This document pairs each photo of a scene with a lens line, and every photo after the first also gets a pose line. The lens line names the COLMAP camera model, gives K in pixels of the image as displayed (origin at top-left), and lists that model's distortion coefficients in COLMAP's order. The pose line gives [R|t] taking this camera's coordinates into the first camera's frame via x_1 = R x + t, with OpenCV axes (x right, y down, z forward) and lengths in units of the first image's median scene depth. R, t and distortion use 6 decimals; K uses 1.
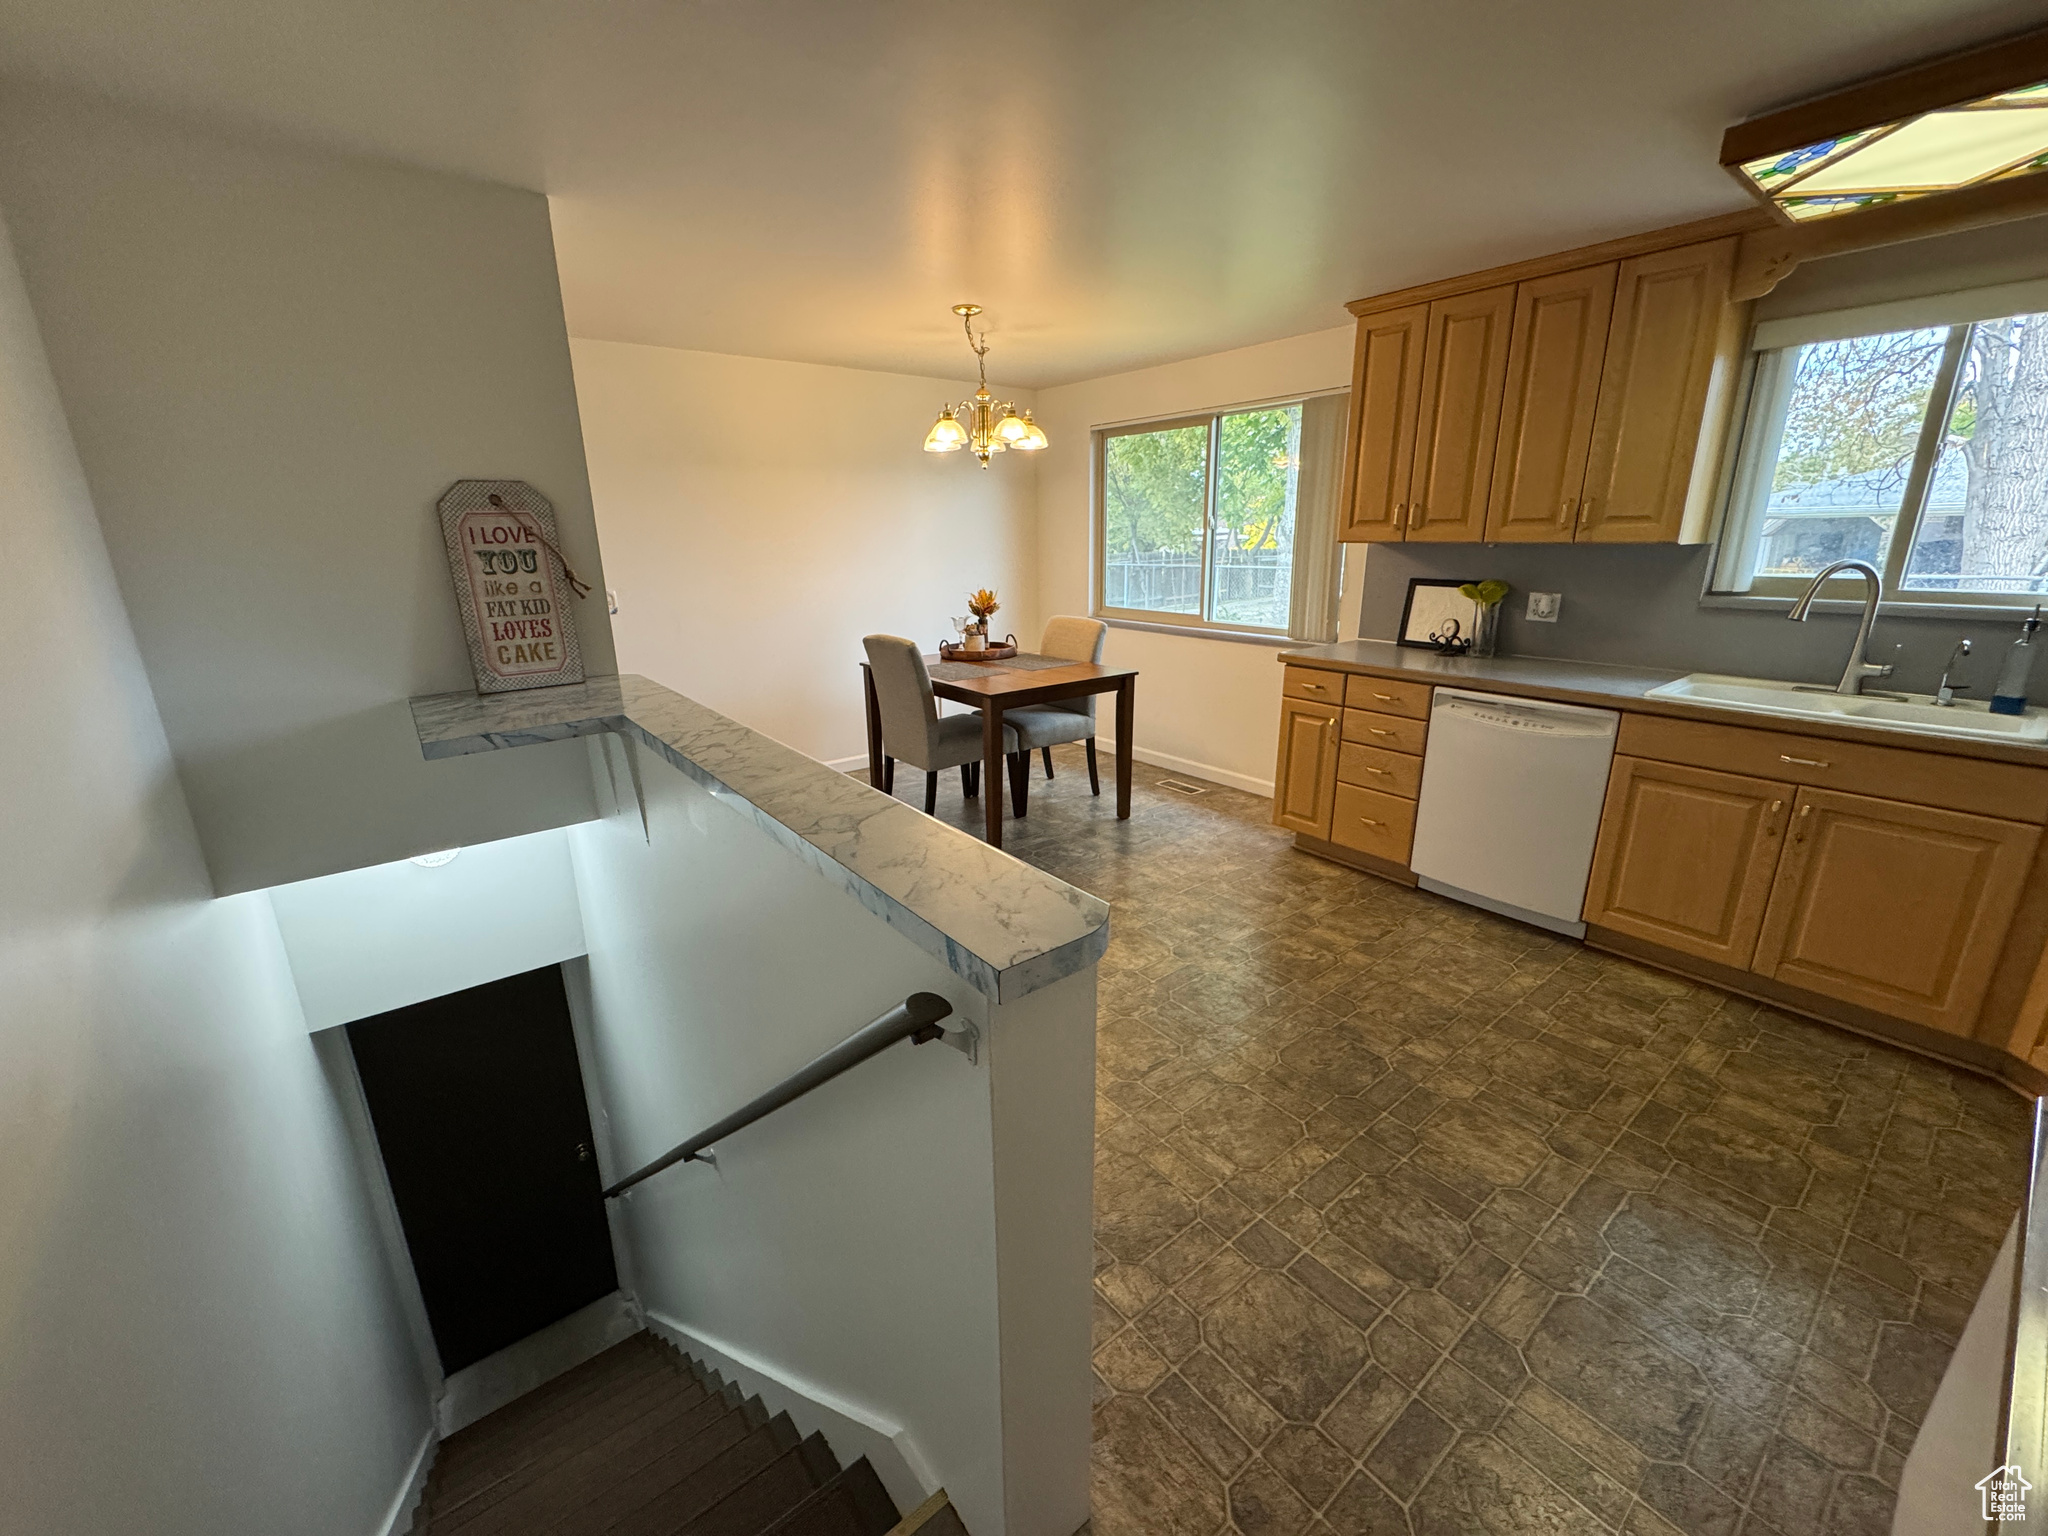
lens RADIAL K [[818.4, 0, 1019.0], [0, 818.4, 763.4], [0, 0, 1]] dist [-0.002375, 0.000547]
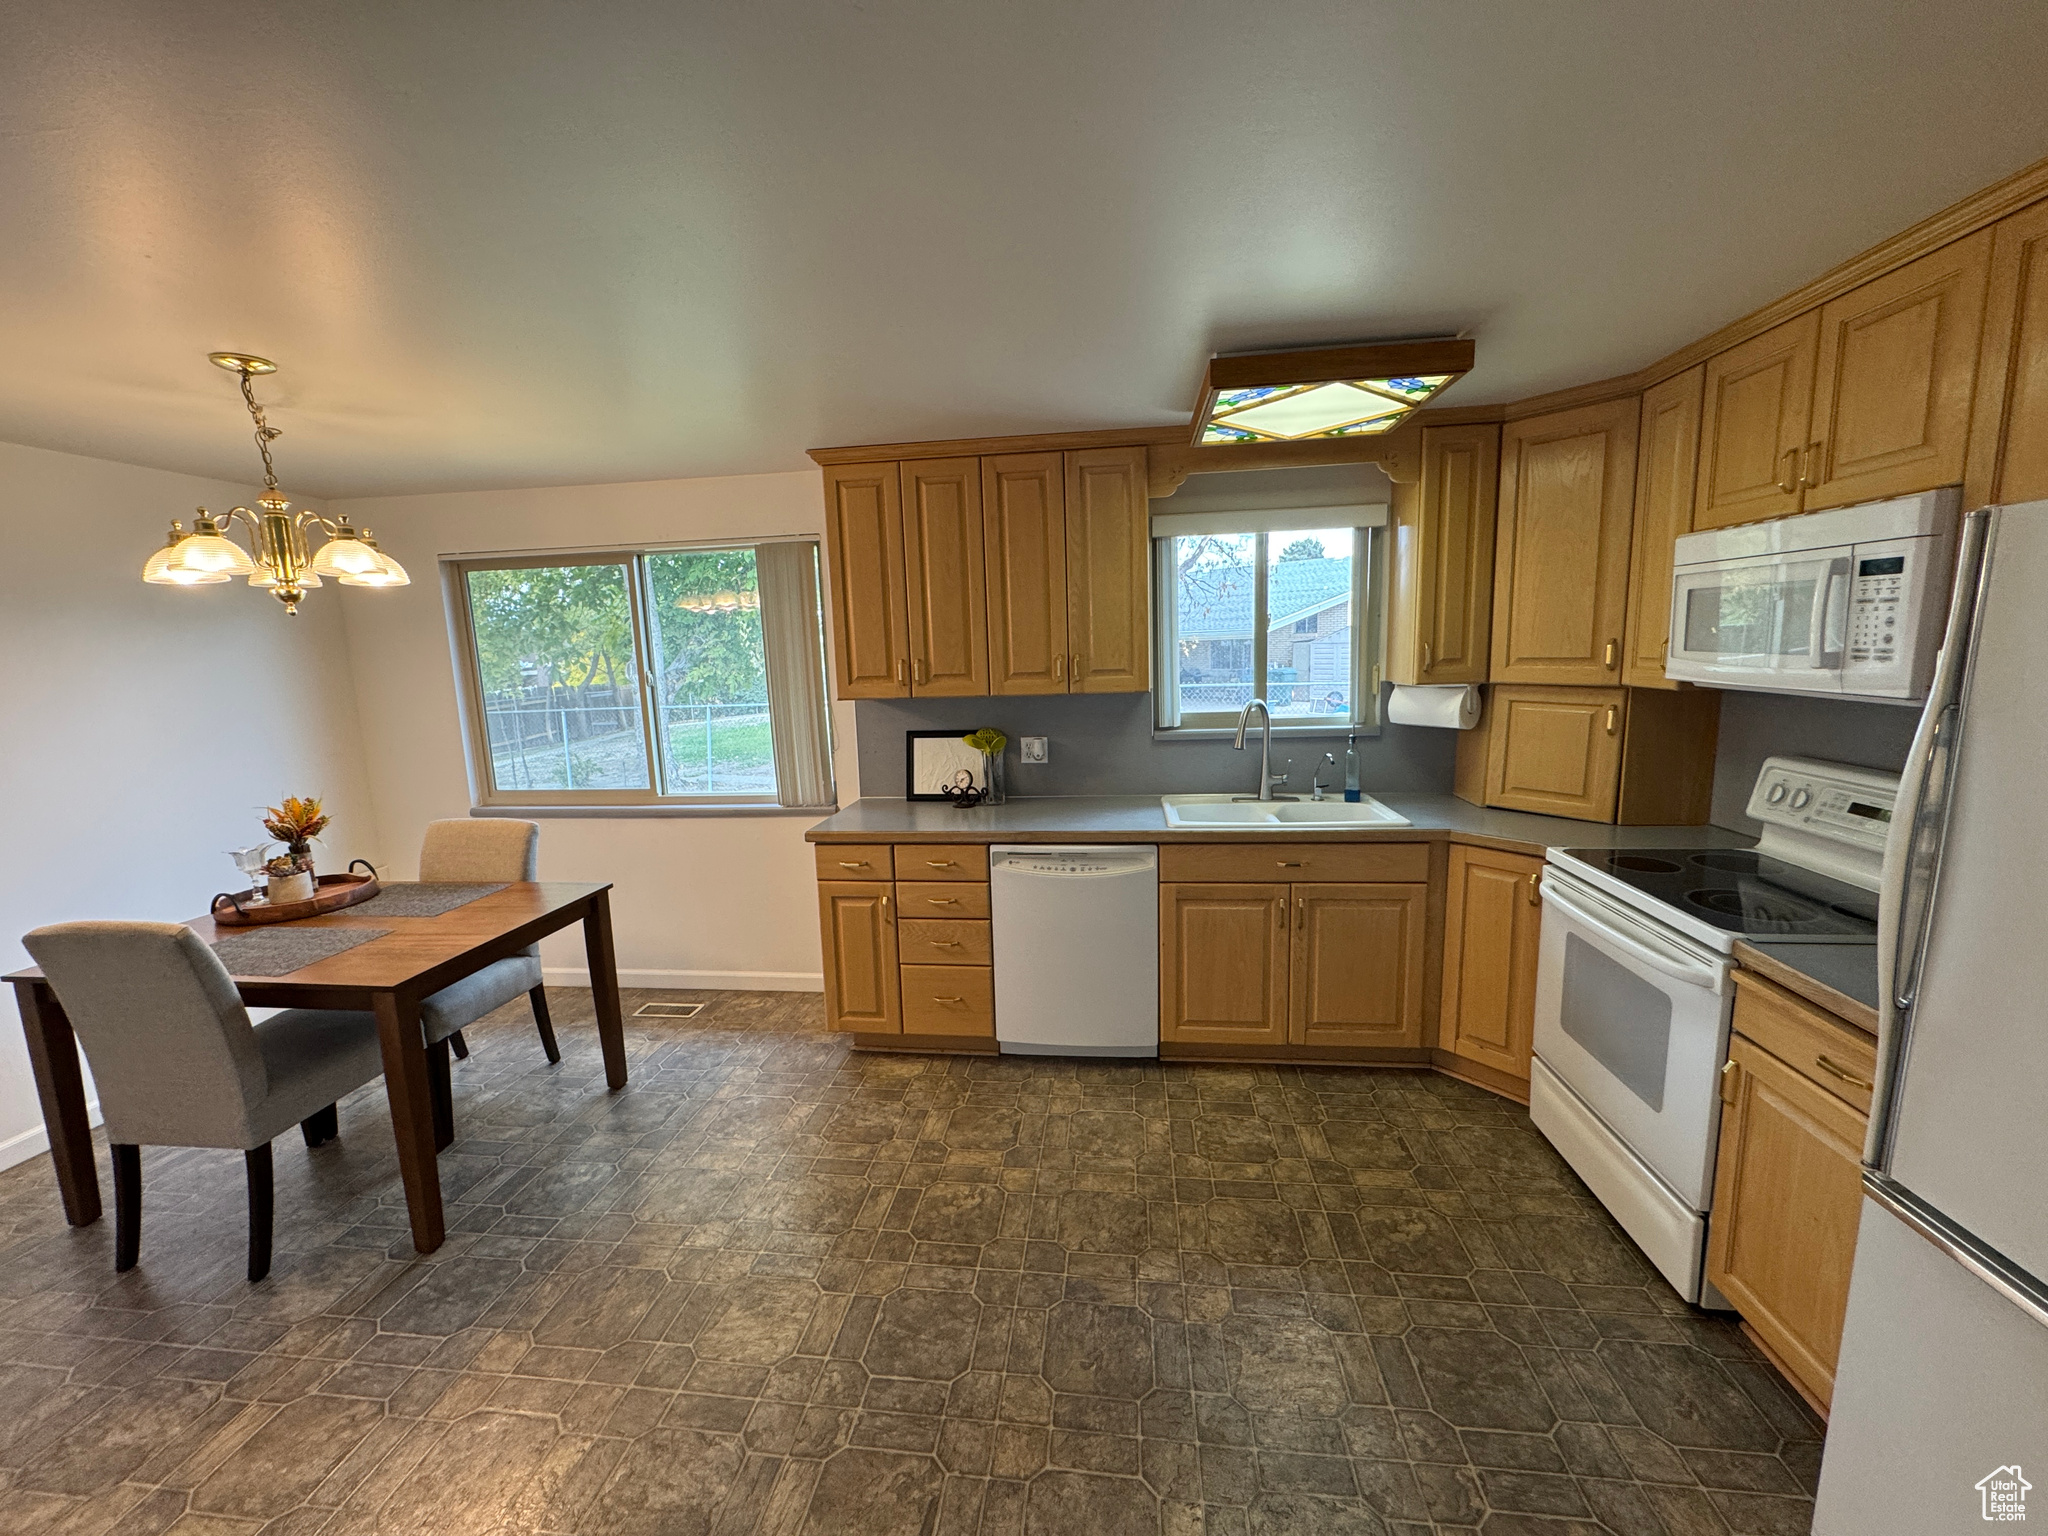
lens RADIAL K [[818.4, 0, 1020.3], [0, 818.4, 765.2], [0, 0, 1]] dist [-0.002375, 0.000547]
pose [[0.709165, -0.114925, 0.695613, -0.113067], [0.217047, 0.974296, -0.060309, -0.112381], [-0.670802, 0.193750, 0.715881, 0.256351]]
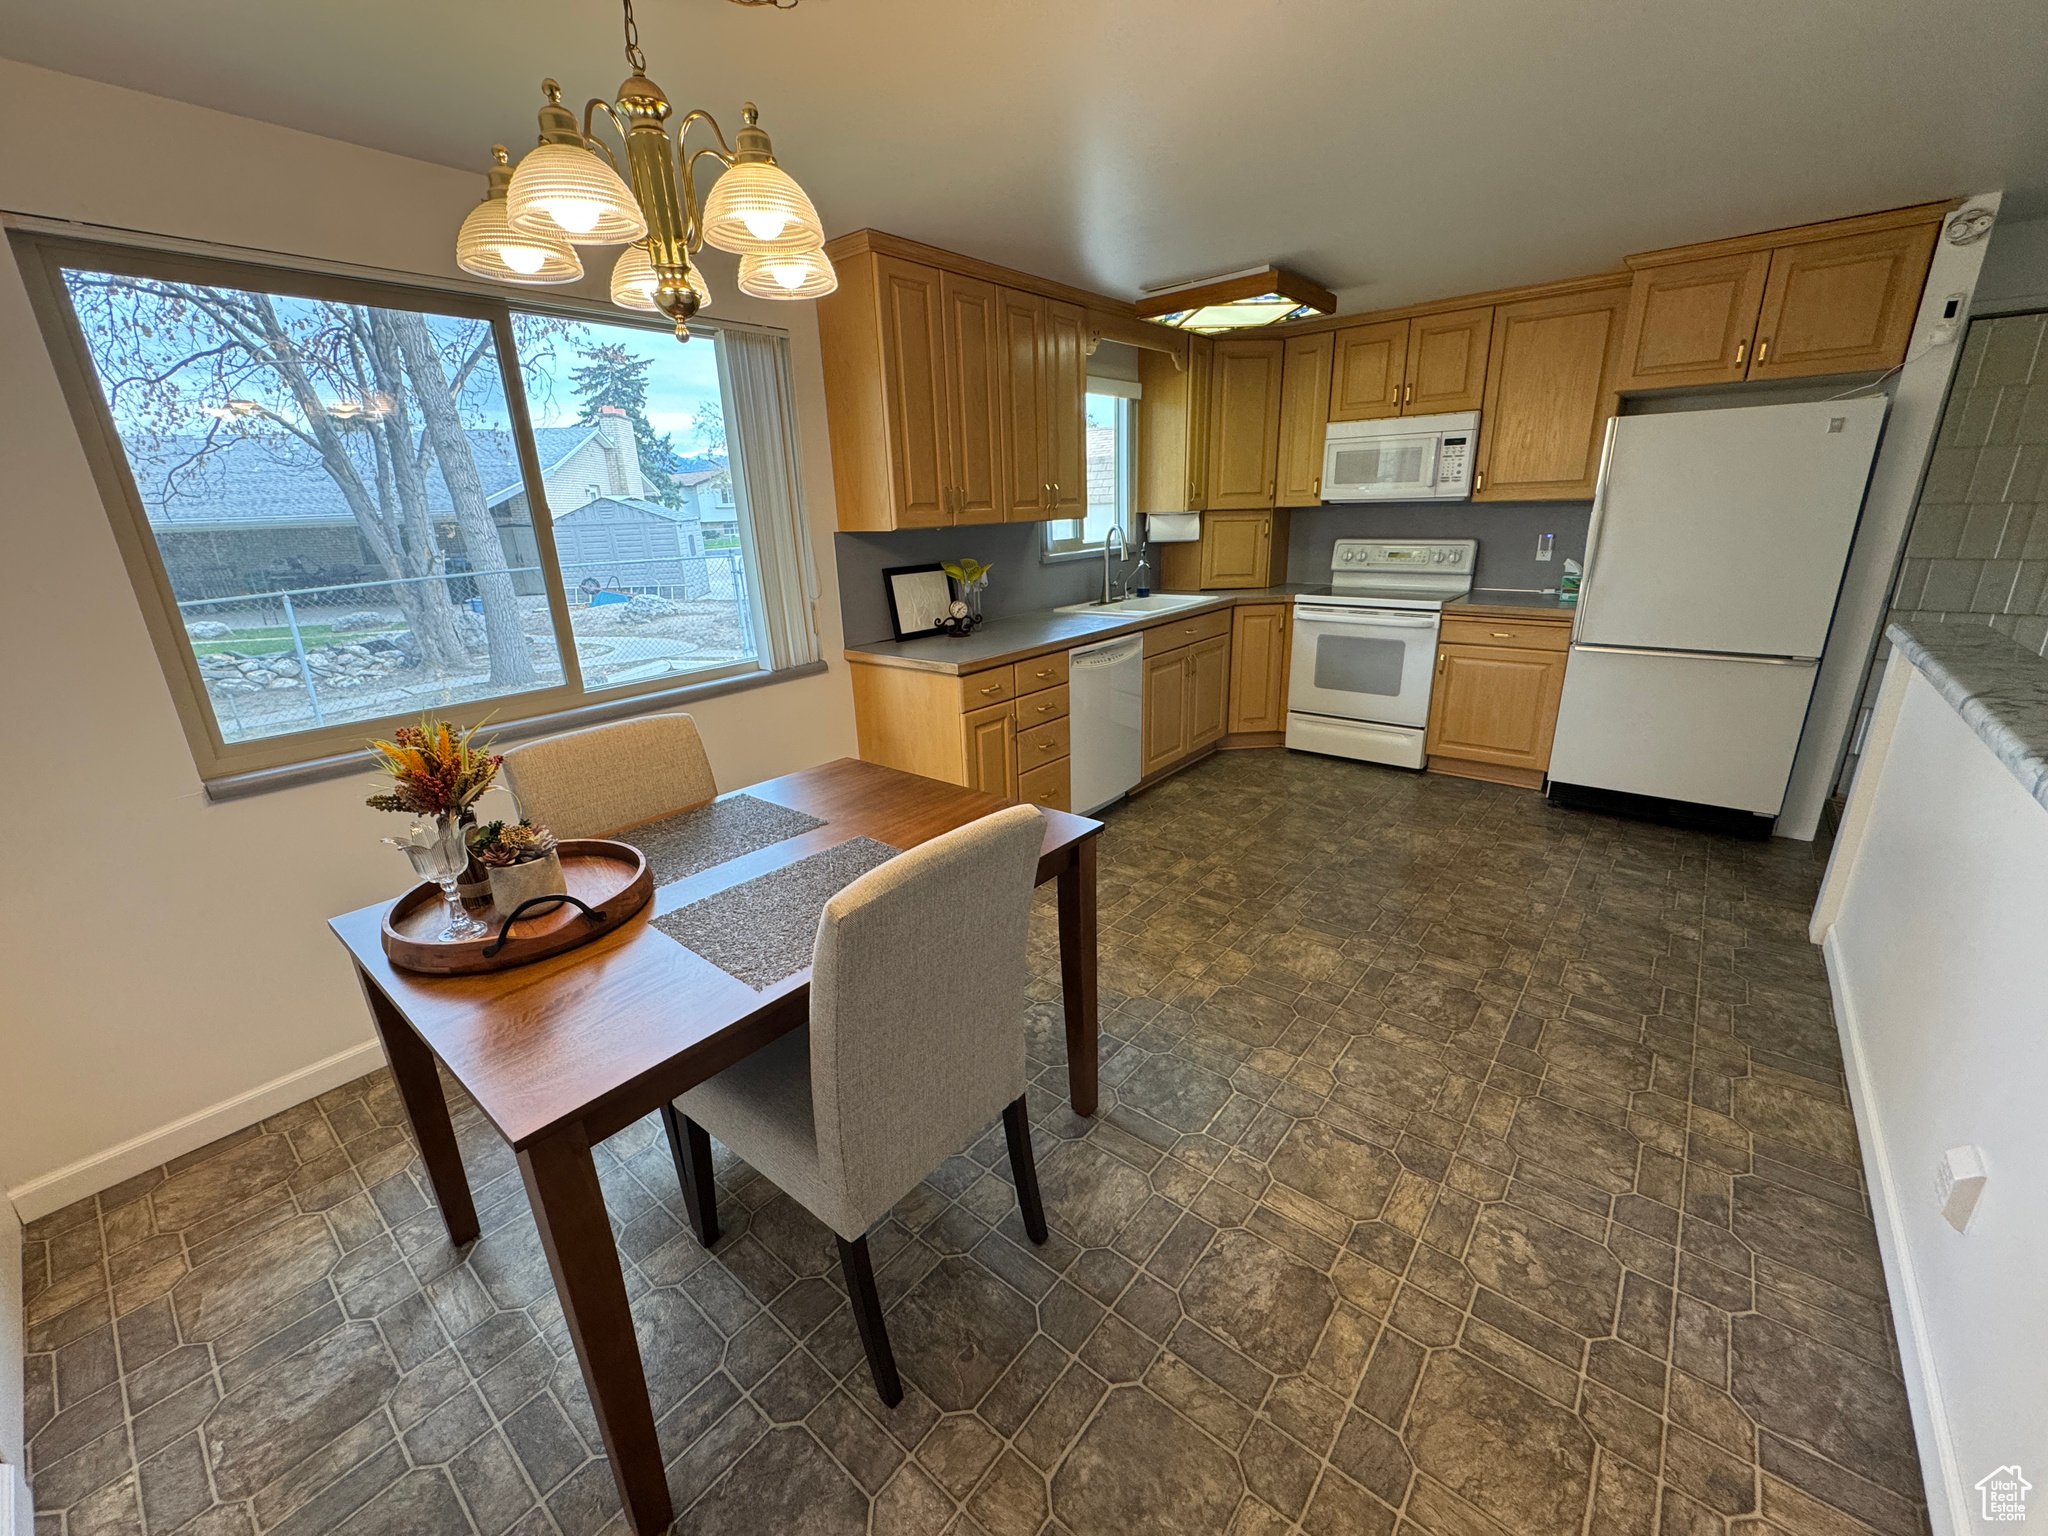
lens RADIAL K [[818.4, 0, 1017.5], [0, 818.4, 771.2], [0, 0, 1]] dist [-0.002375, 0.000547]
pose [[-0.213647, -0.284921, 0.934438, -0.530996], [0.303646, 0.889777, 0.340728, -0.327000], [-0.928523, 0.356534, -0.103583, 1.162621]]
